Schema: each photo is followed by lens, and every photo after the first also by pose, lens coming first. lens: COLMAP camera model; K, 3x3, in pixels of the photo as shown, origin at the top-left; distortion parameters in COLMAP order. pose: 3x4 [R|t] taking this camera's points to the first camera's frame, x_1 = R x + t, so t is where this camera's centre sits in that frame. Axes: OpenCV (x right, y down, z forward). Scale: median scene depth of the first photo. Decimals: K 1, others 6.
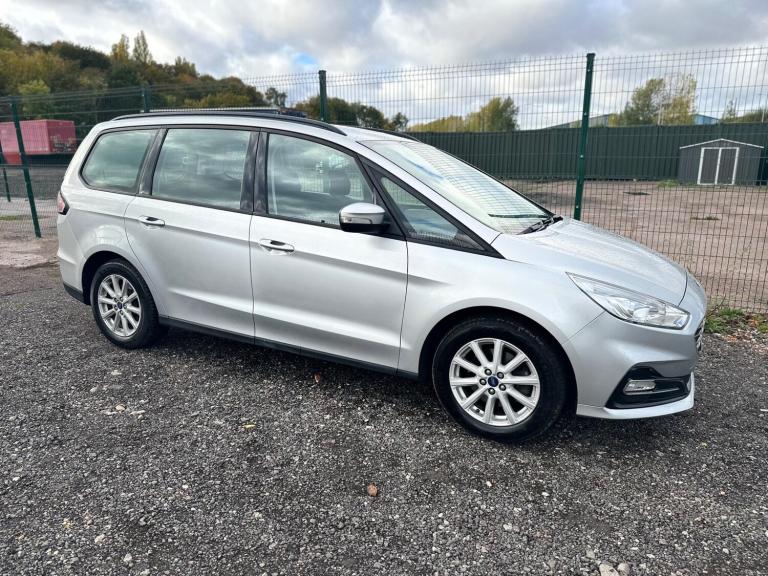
lens RADIAL K [[547.5, 0, 384.5], [0, 547.5, 291.7], [0, 0, 1]] dist [0.044285, -0.049439]
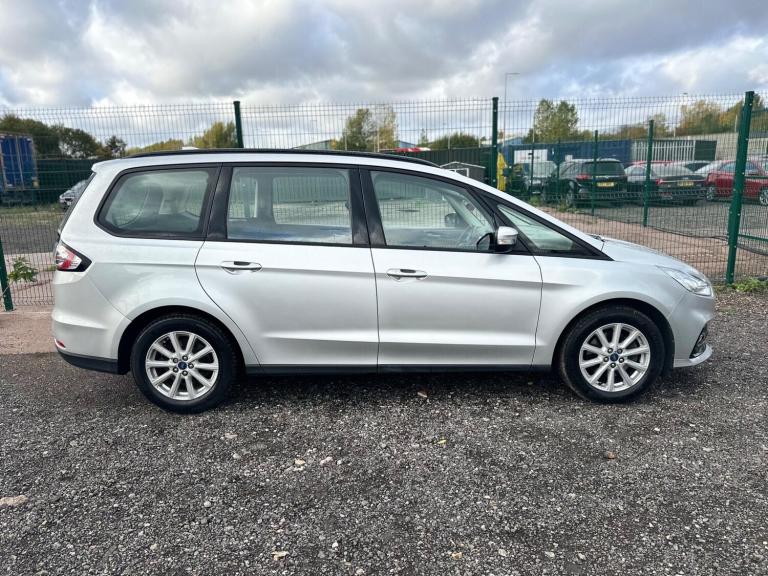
lens RADIAL K [[547.5, 0, 384.5], [0, 547.5, 291.7], [0, 0, 1]] dist [0.044285, -0.049439]
pose [[0.881631, -0.126708, 0.454612, -0.799467], [0.144841, 0.989442, -0.005116, -0.055495], [-0.449163, 0.070357, 0.890675, 0.083434]]
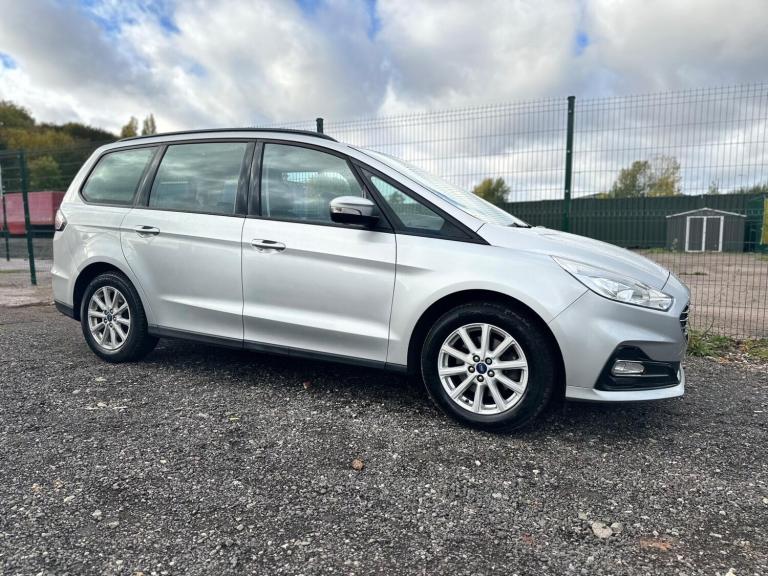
lens RADIAL K [[547.4, 0, 387.2], [0, 547.4, 291.7], [0, 0, 1]] dist [0.048167, -0.054957]
pose [[0.999936, 0.004674, 0.010321, 0.015312], [-0.003226, 0.990694, -0.136073, 0.154787], [-0.010861, 0.136031, 0.990645, 0.000178]]
